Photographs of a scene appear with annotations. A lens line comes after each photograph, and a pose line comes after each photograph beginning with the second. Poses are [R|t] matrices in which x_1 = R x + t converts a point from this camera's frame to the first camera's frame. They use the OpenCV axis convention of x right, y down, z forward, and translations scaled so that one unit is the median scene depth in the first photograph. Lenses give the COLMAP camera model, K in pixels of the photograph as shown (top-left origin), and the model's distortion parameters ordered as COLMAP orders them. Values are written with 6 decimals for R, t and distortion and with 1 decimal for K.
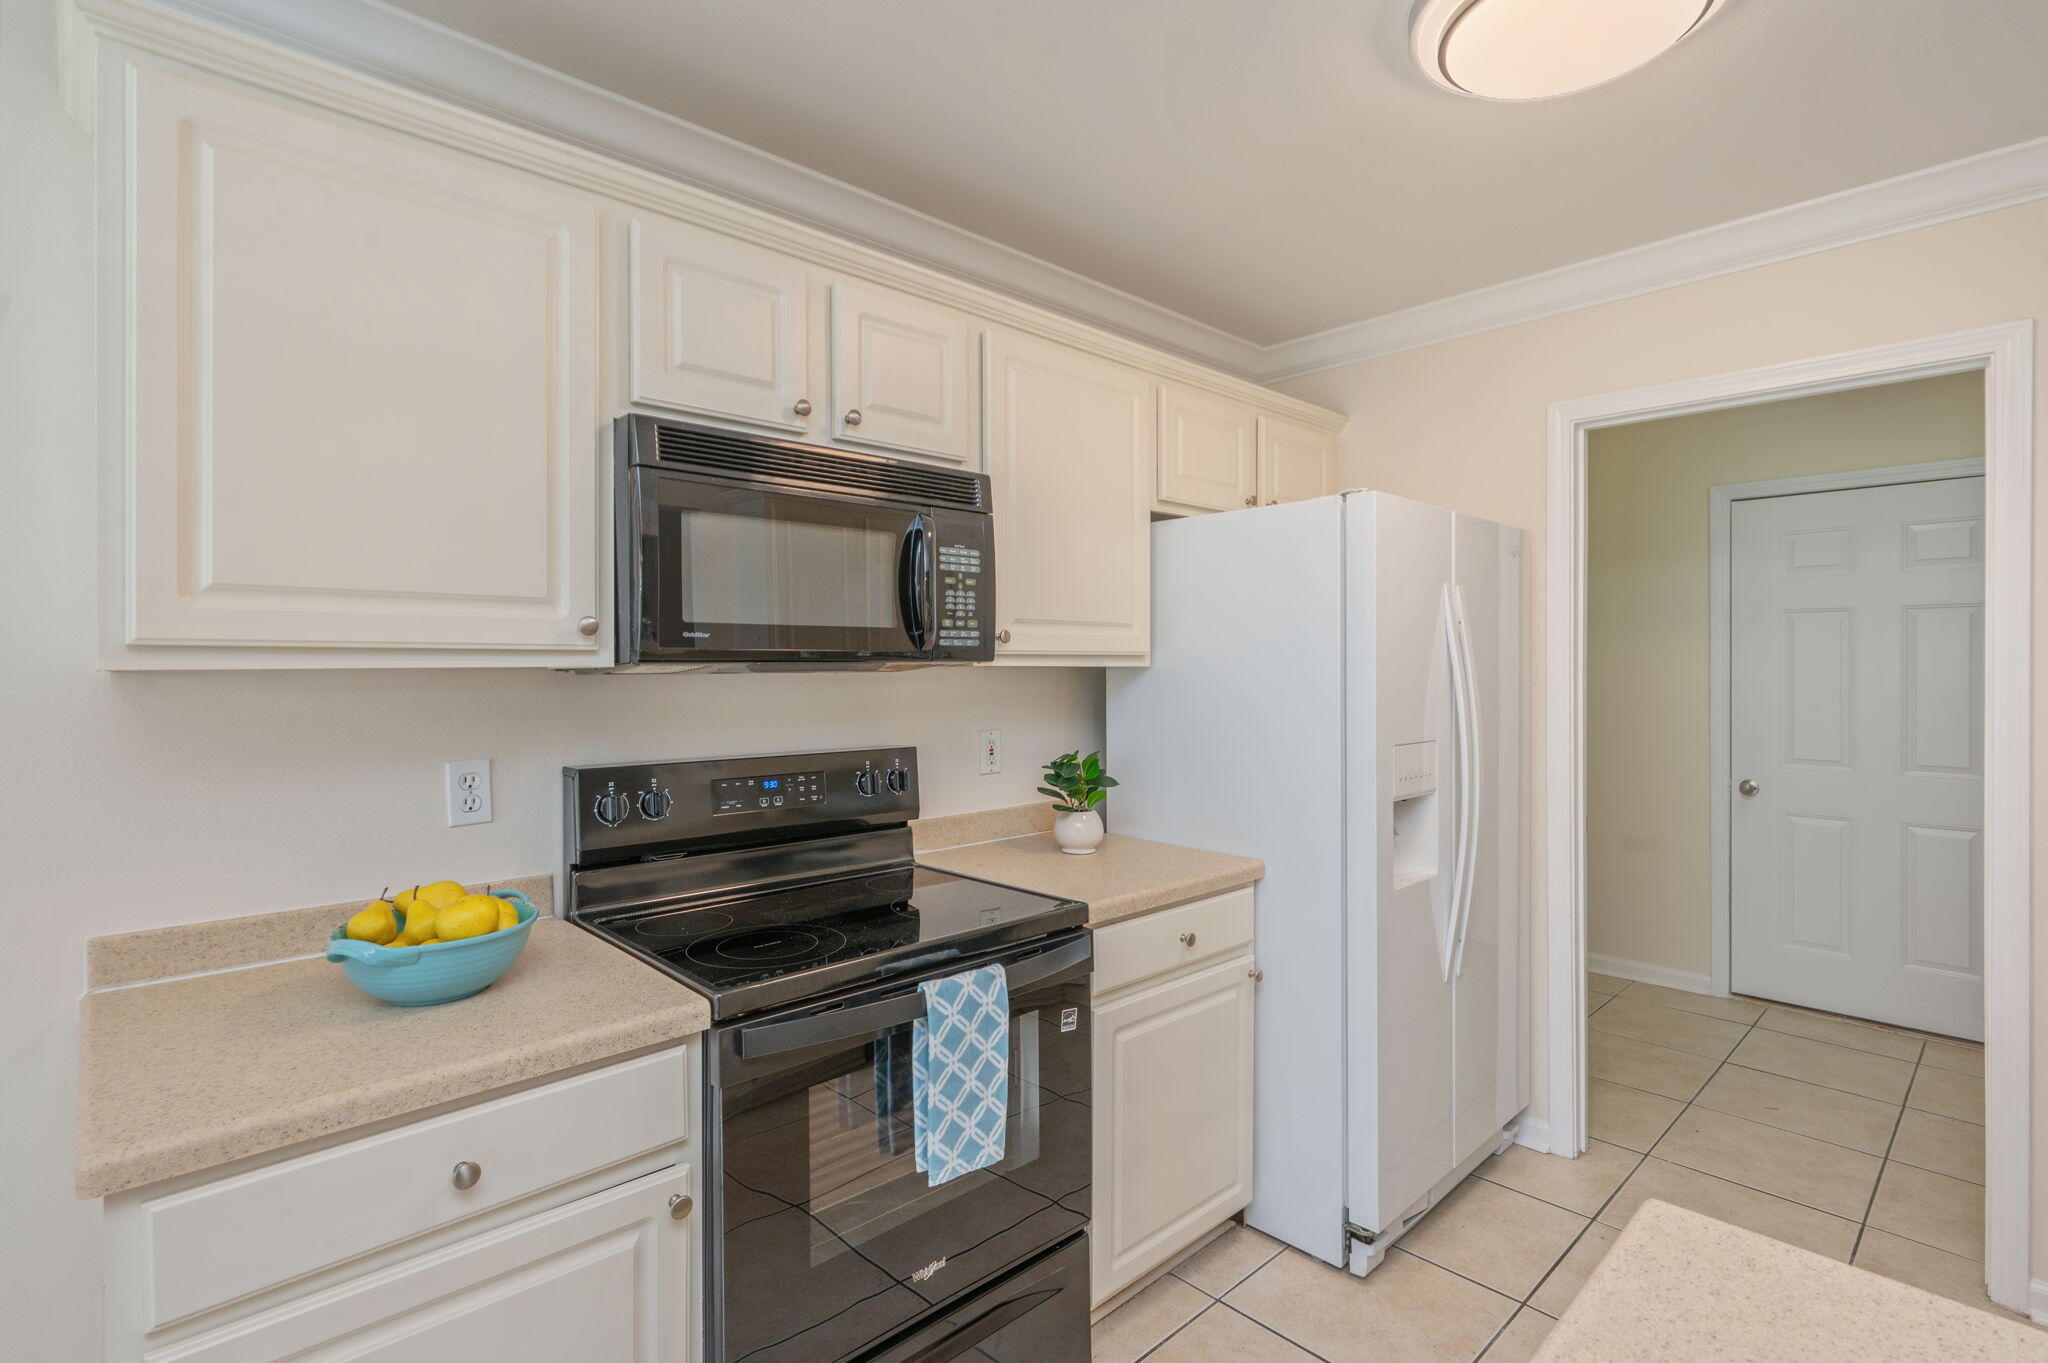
lens RADIAL K [[939.0, 0, 1029.8], [0, 939.0, 676.3], [0, 0, 1]] dist [0.000325, -0.001400]
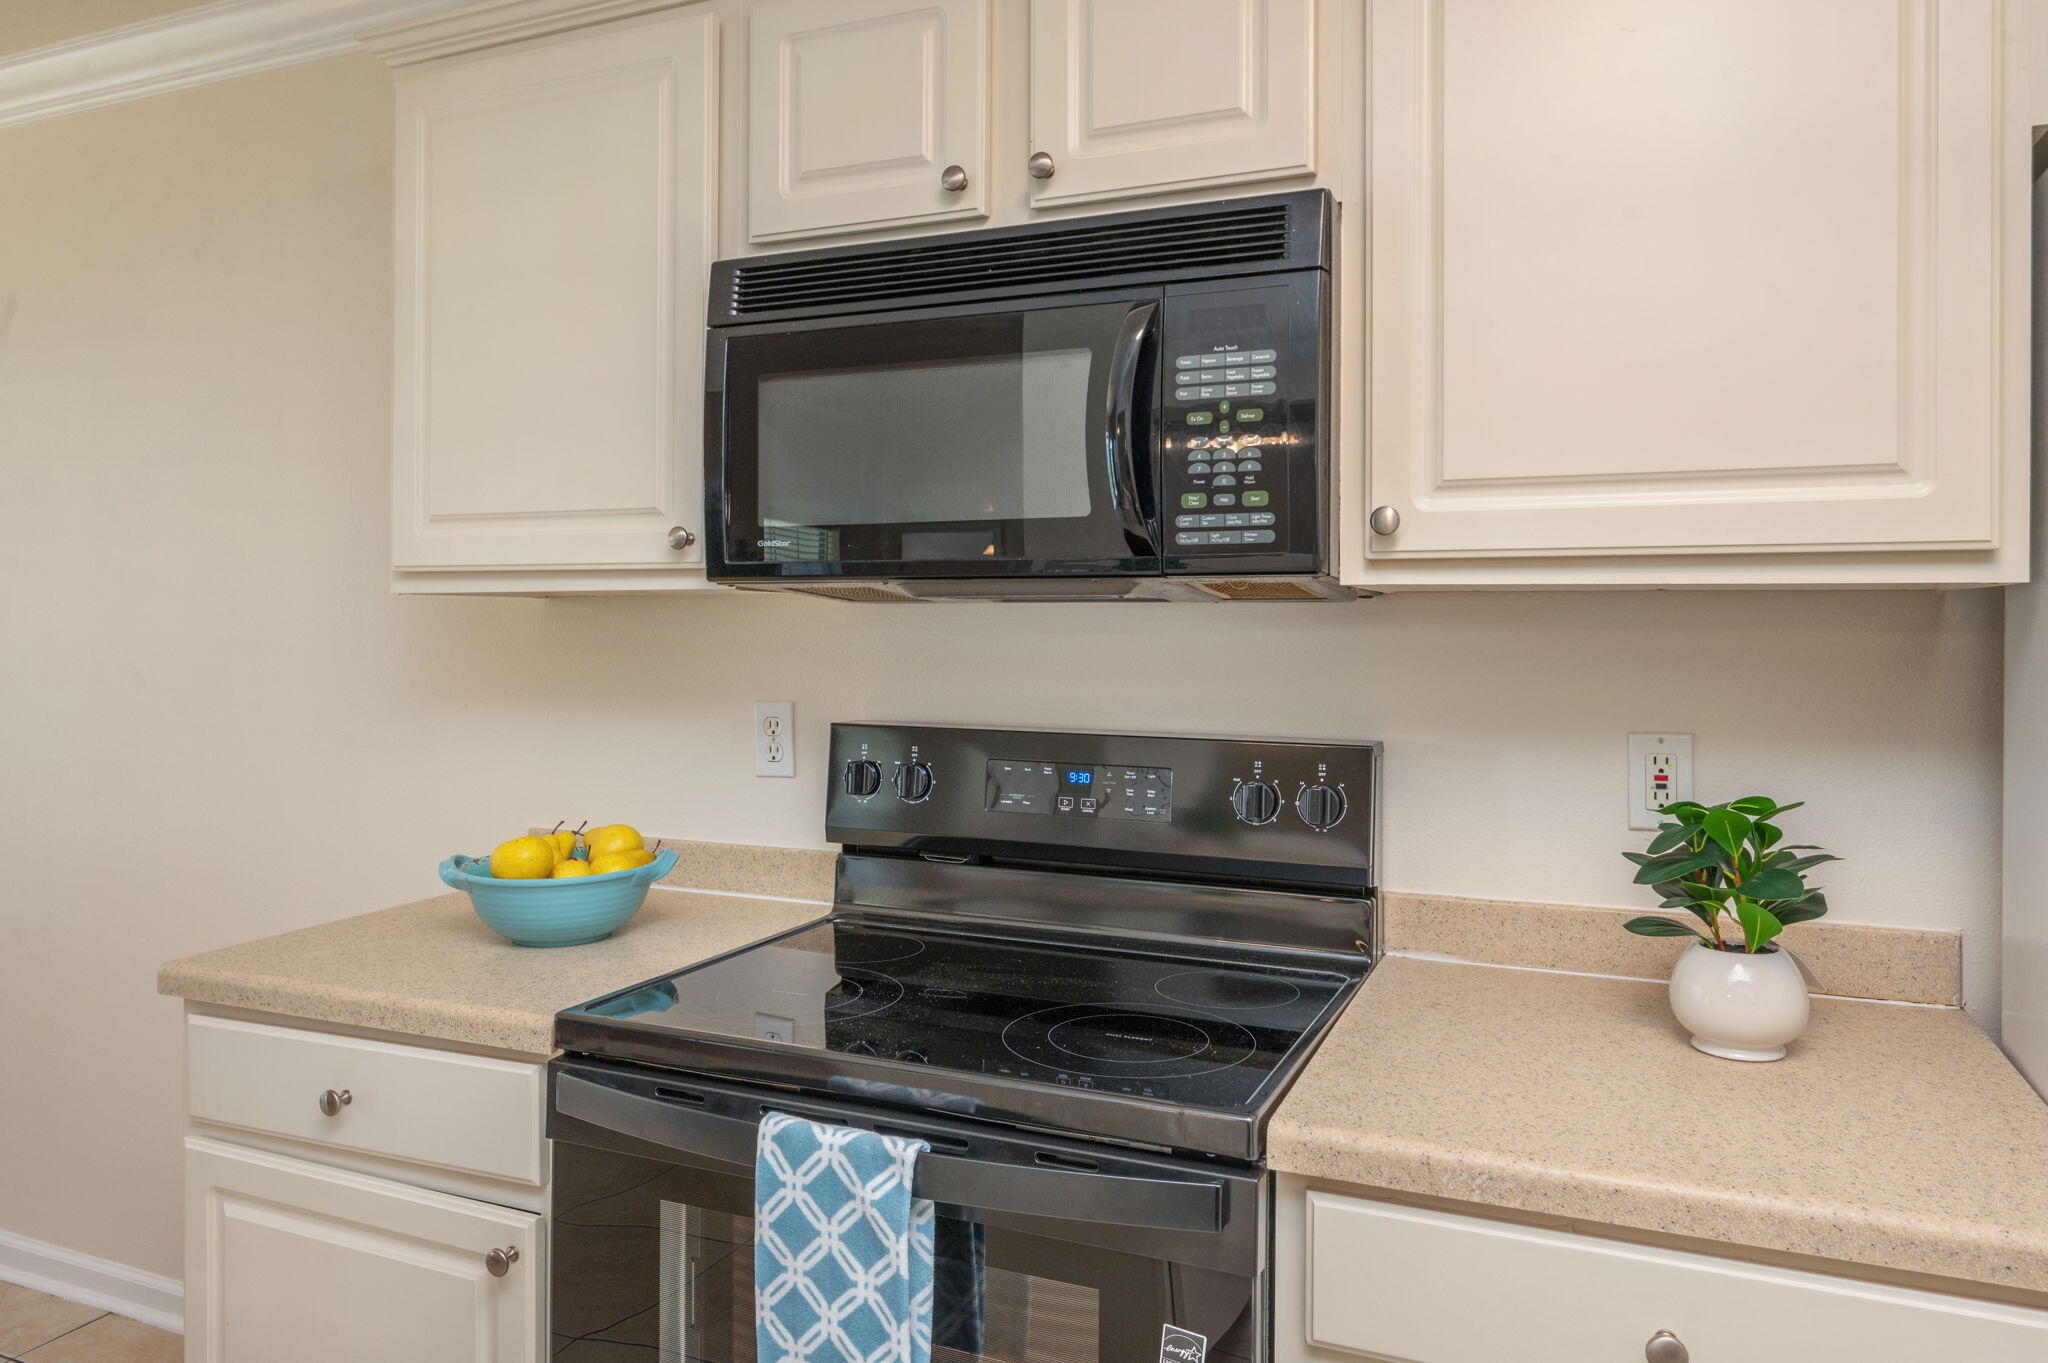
lens RADIAL K [[1415.4, 0, 1034.0], [0, 1415.4, 614.1], [0, 0, 1]] dist [-0.010174, -0.004195]
pose [[0.406615, 0.002414, -0.913596, 0.588670], [-0.011954, 0.999925, -0.002679, 0.008929], [0.913521, 0.012010, 0.406614, 0.599884]]
